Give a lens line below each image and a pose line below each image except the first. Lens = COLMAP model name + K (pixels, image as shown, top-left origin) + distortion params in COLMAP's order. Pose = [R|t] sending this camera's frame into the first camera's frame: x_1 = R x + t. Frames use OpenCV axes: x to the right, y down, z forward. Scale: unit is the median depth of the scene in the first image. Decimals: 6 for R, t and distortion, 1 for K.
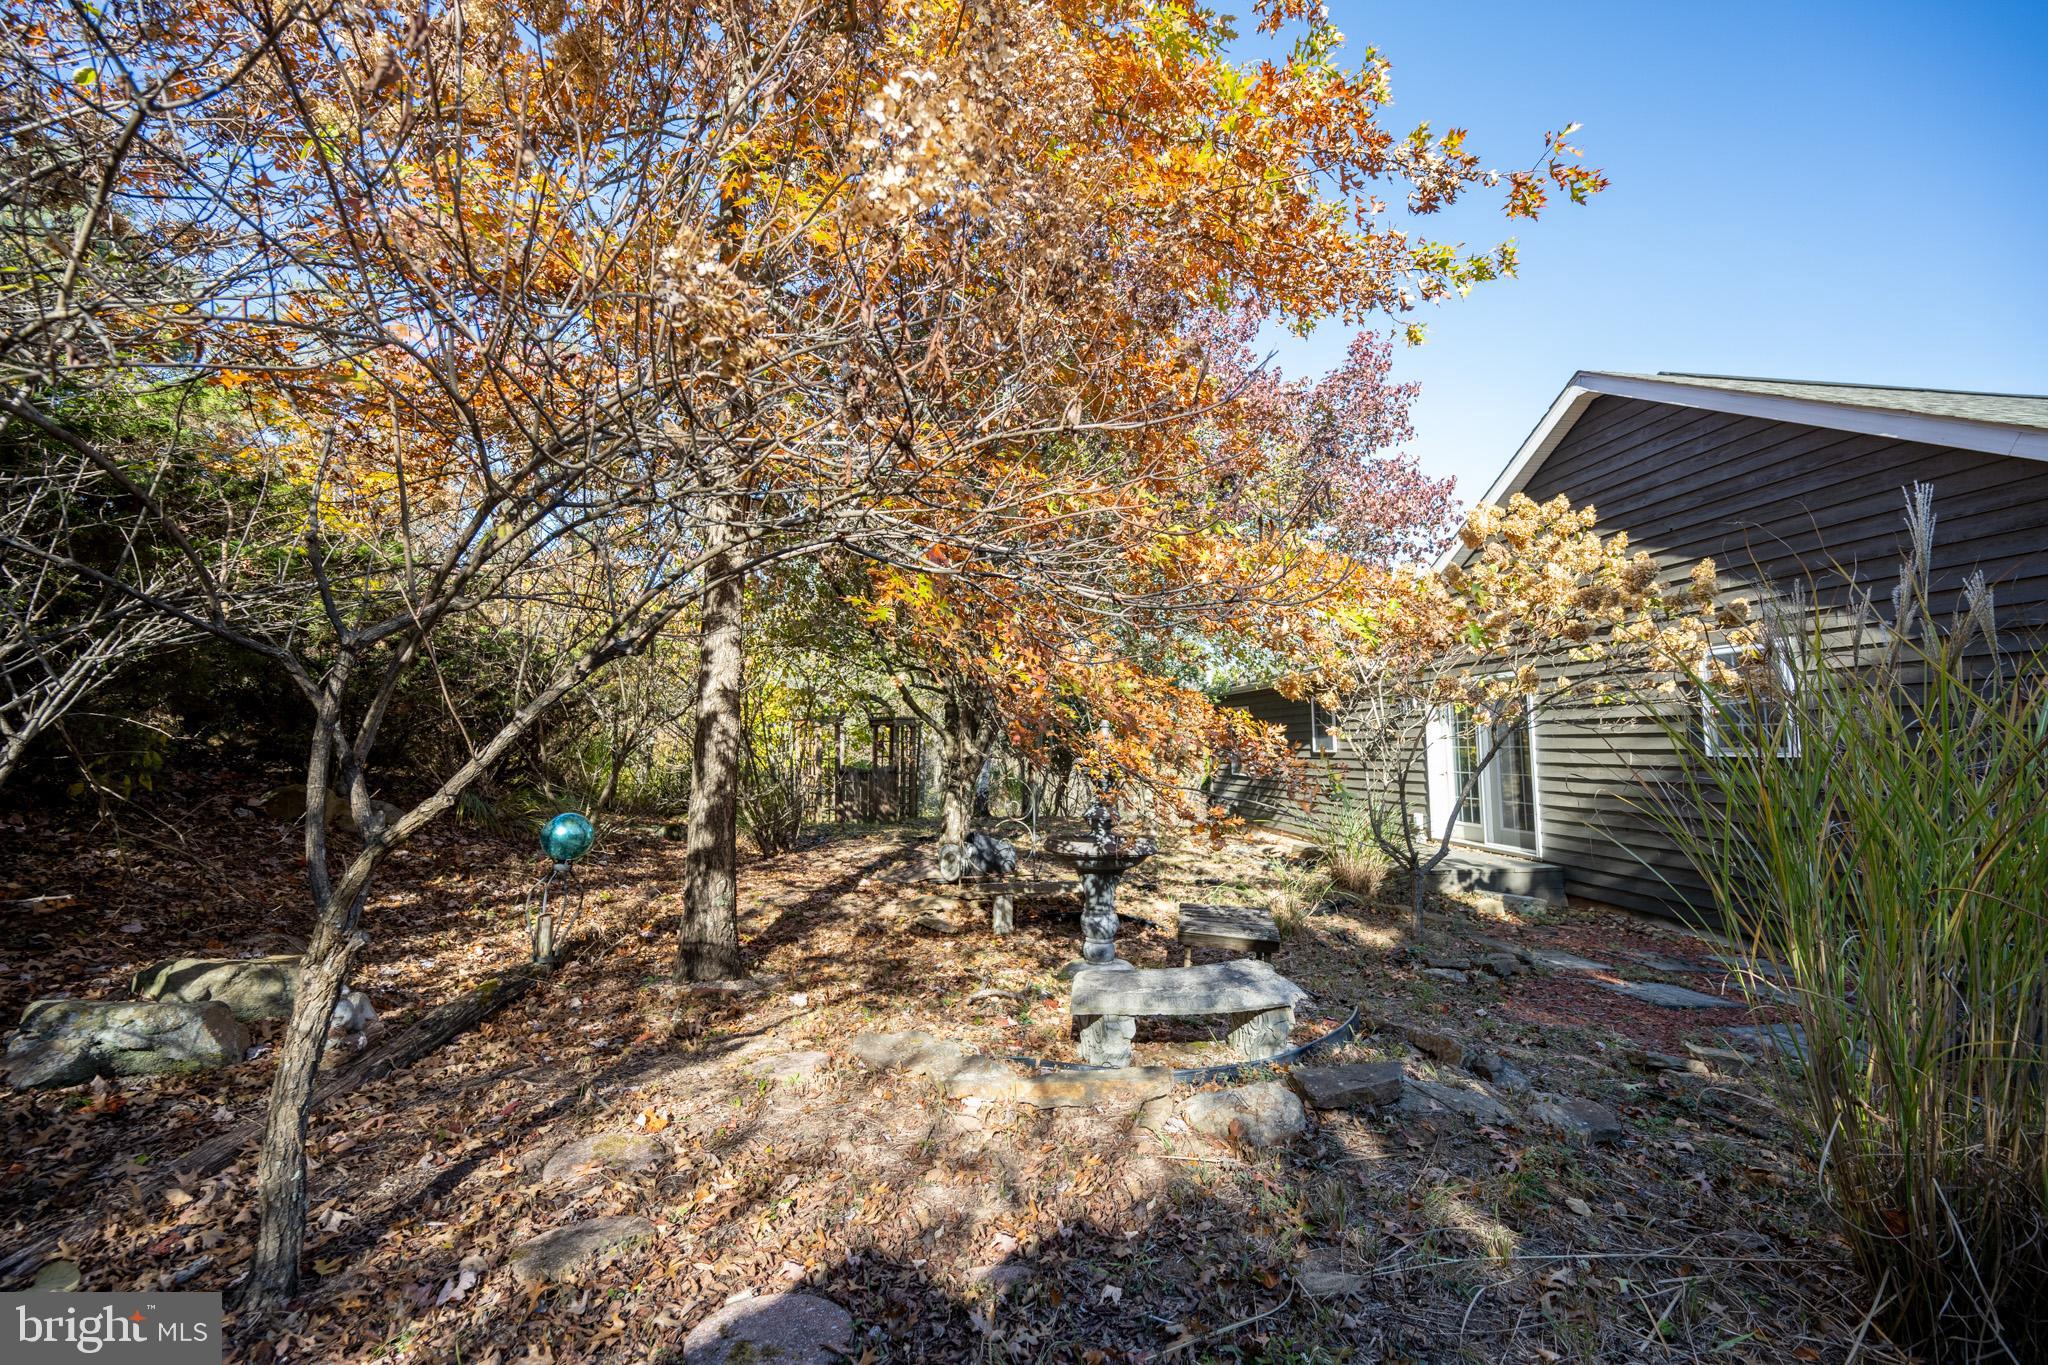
lens RADIAL K [[822.5, 0, 1021.7], [0, 822.5, 694.9], [0, 0, 1]] dist [-0.002848, 0.000585]
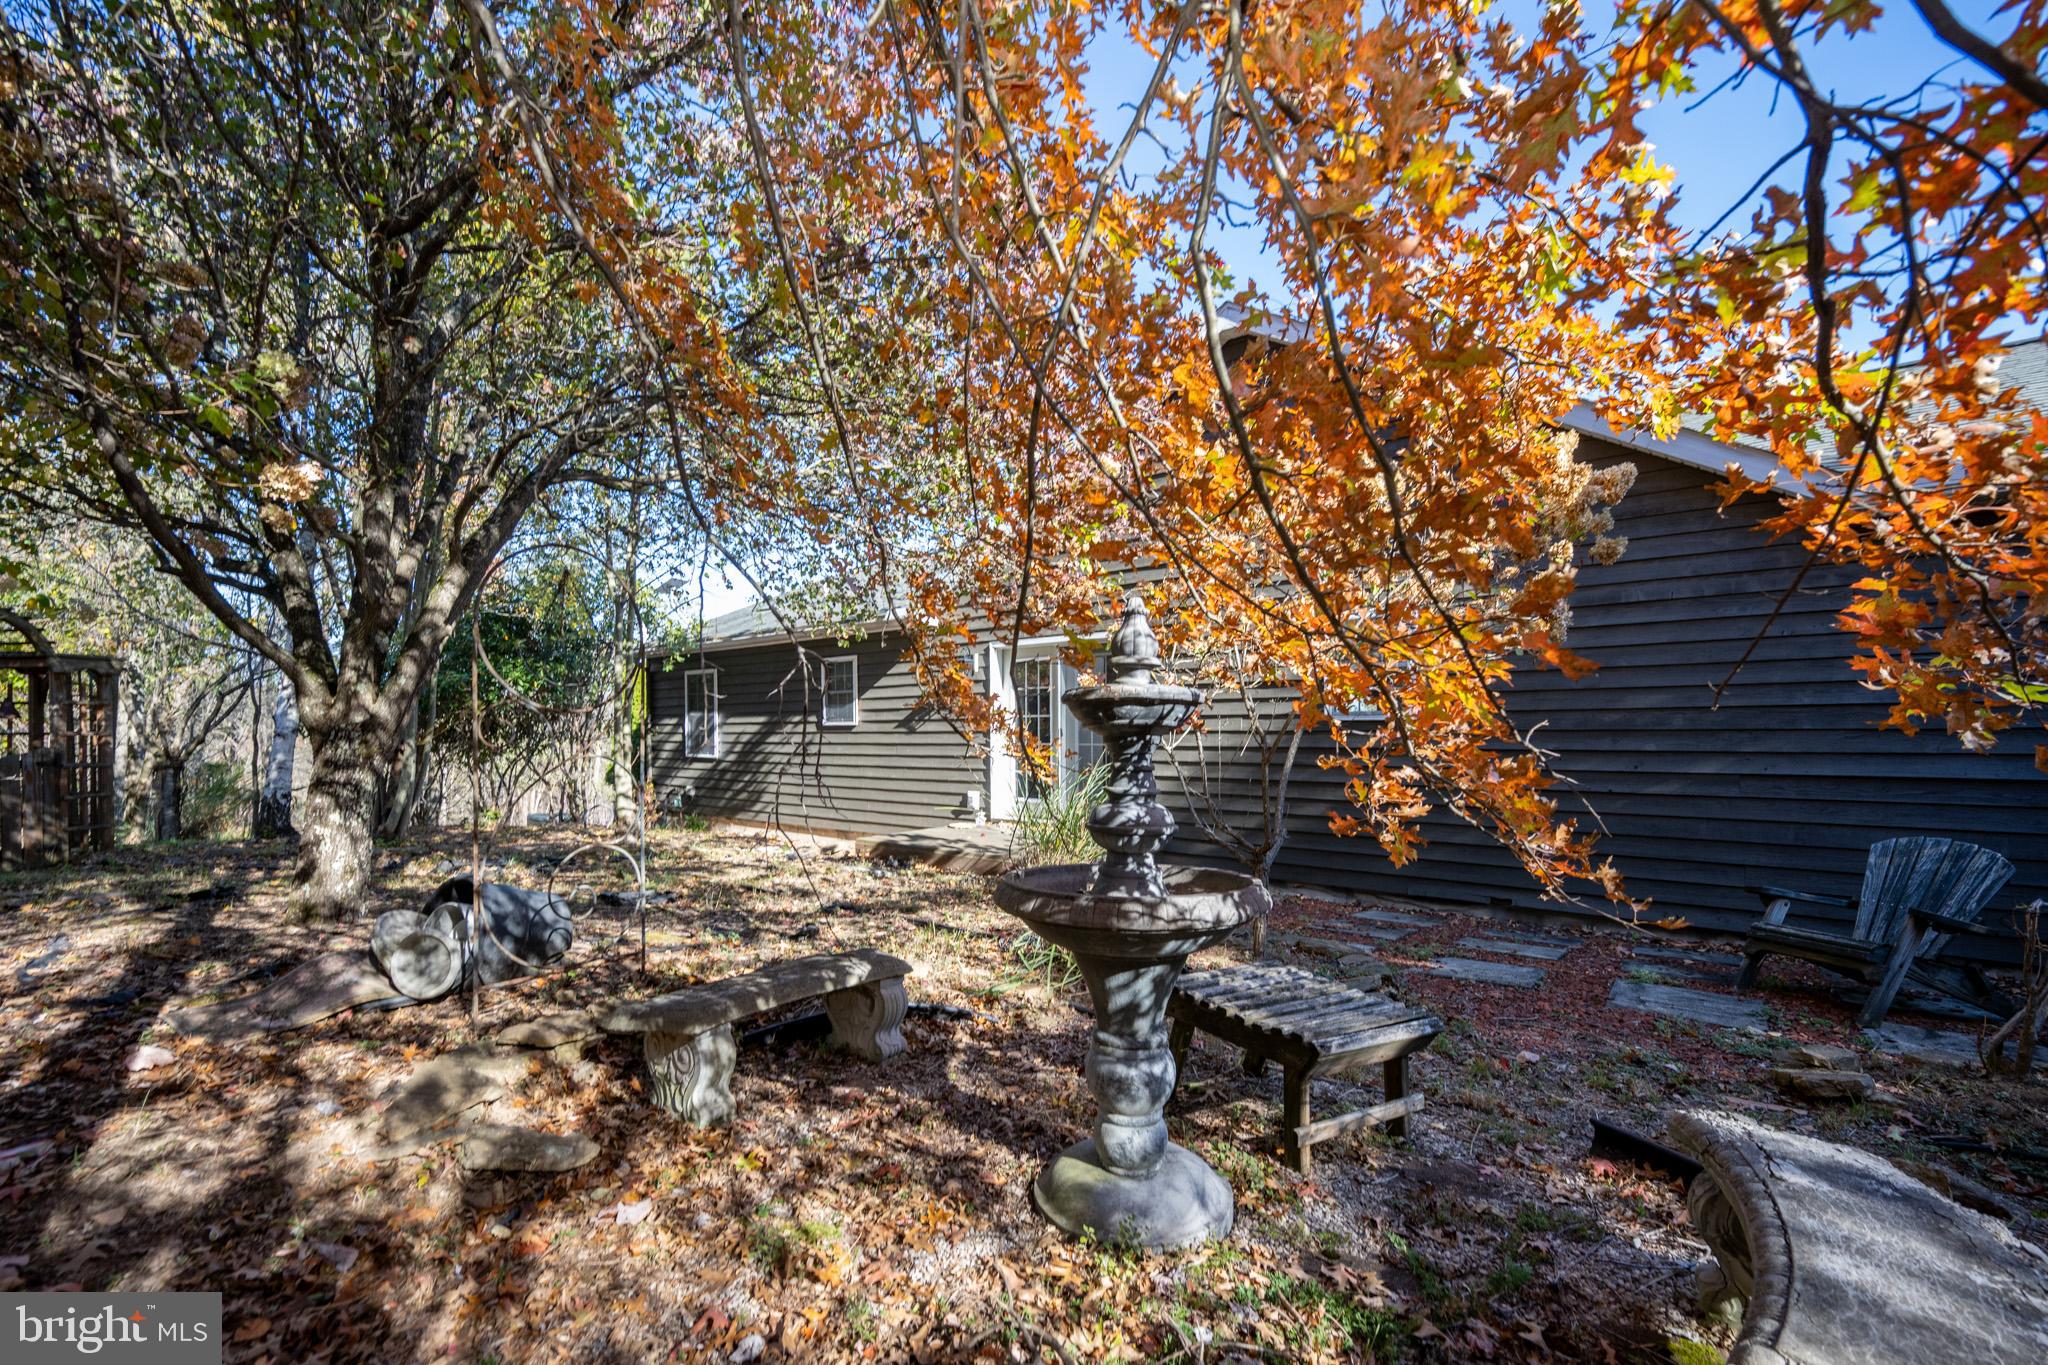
lens RADIAL K [[822.5, 0, 1016.4], [0, 822.5, 733.4], [0, 0, 1]] dist [-0.002848, 0.000585]
pose [[0.715662, 0.000537, 0.698447, -0.198112], [-0.047391, 0.997732, 0.047793, 0.062404], [-0.696837, -0.067304, 0.714064, 0.577742]]
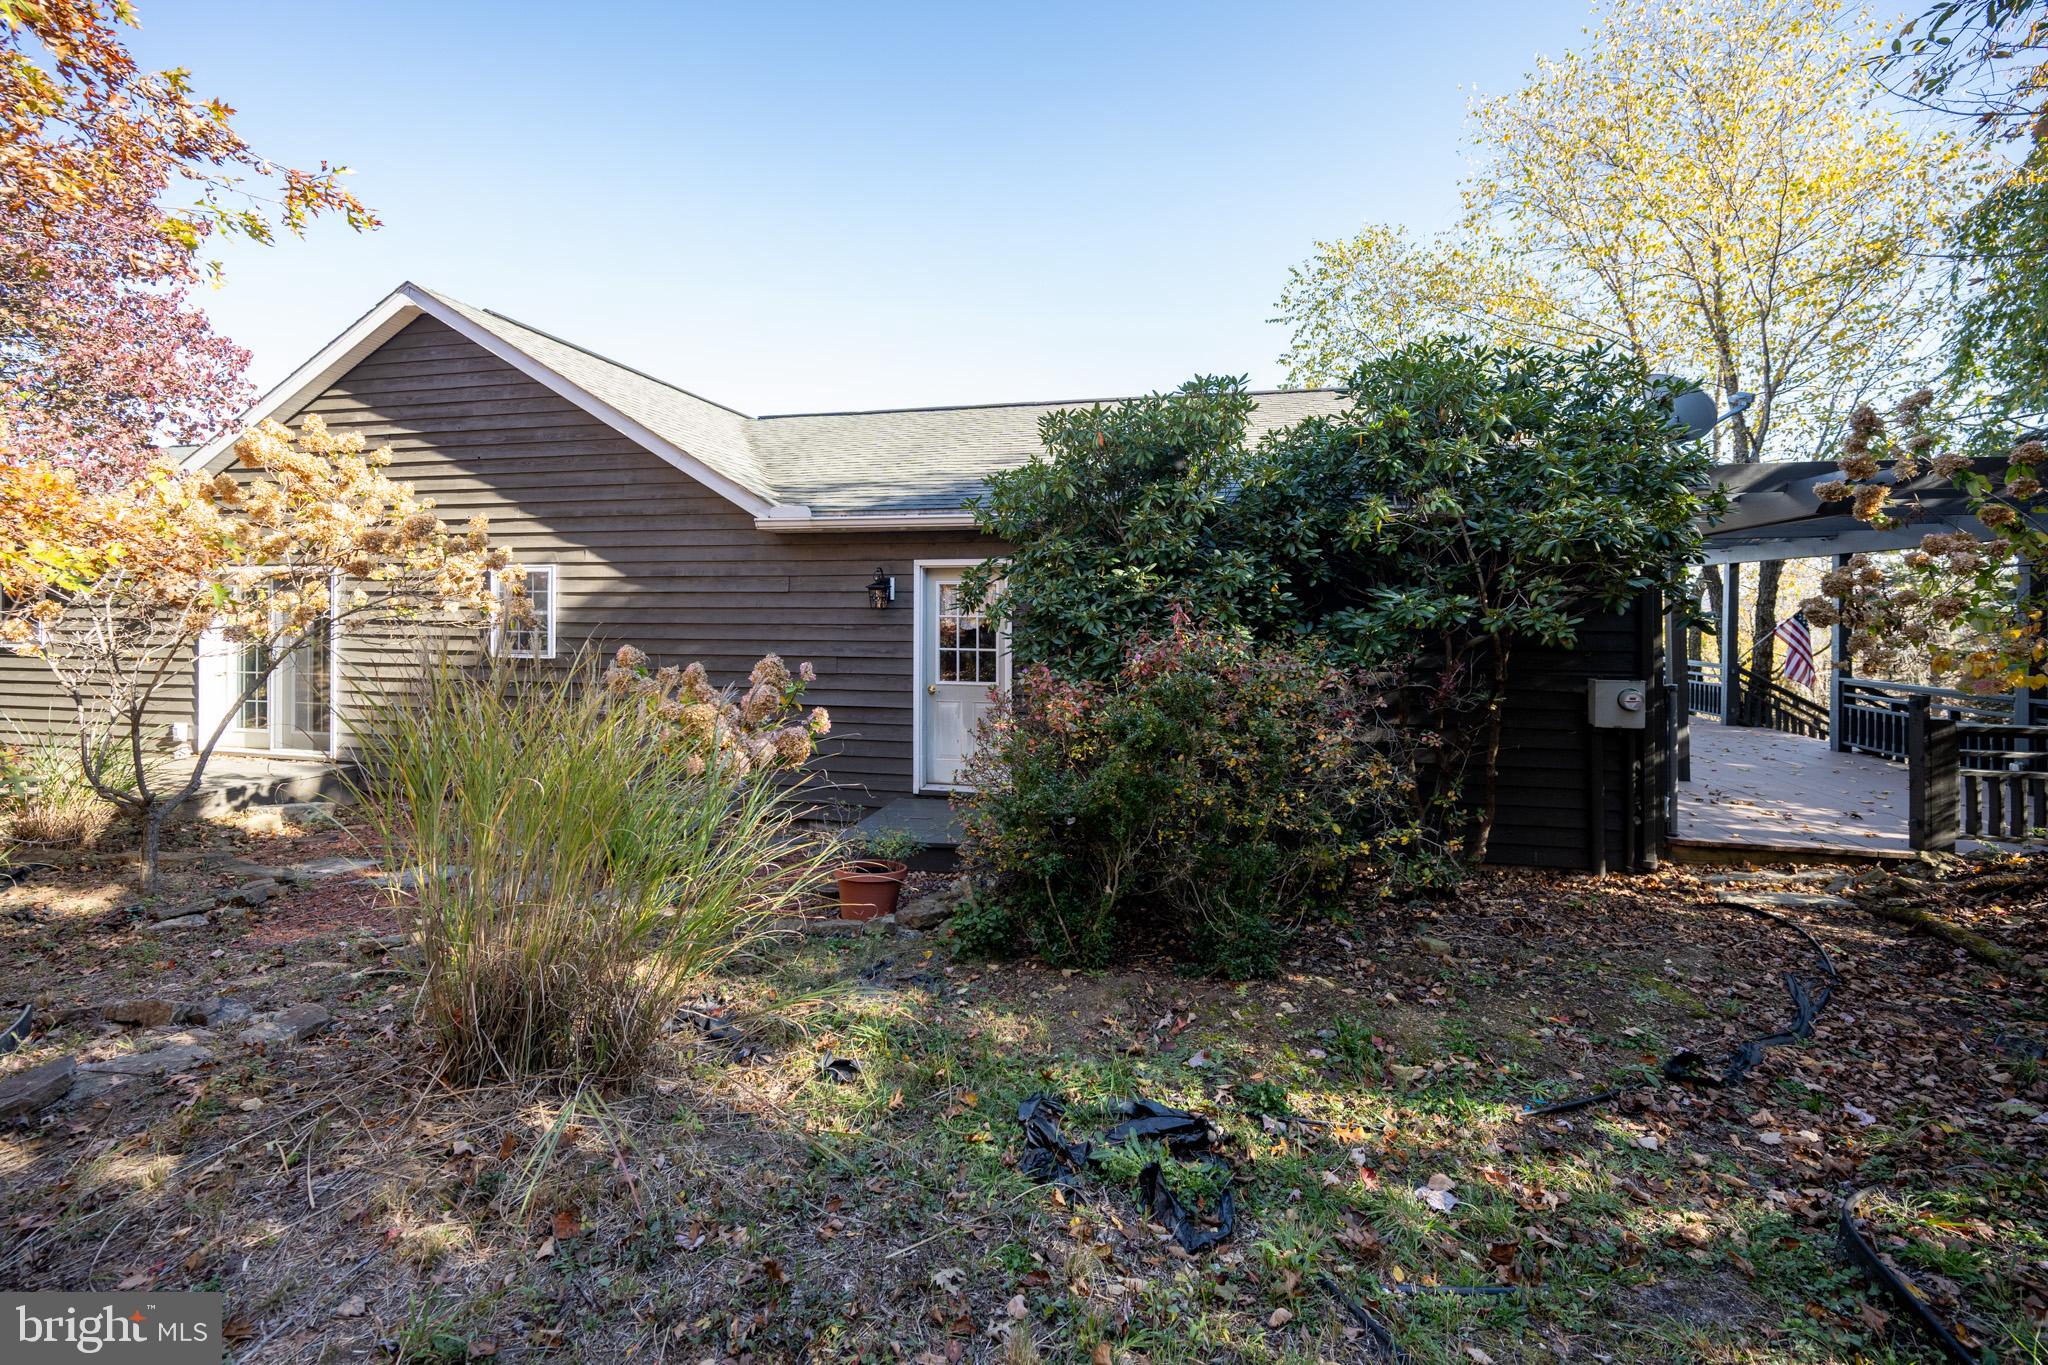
lens RADIAL K [[822.5, 0, 1039.2], [0, 822.5, 604.6], [0, 0, 1]] dist [-0.002848, 0.000585]
pose [[0.326534, 0.016492, 0.945042, -0.043442], [-0.070445, 0.997492, 0.006933, -0.076734], [-0.942557, -0.068837, 0.326877, -0.160832]]
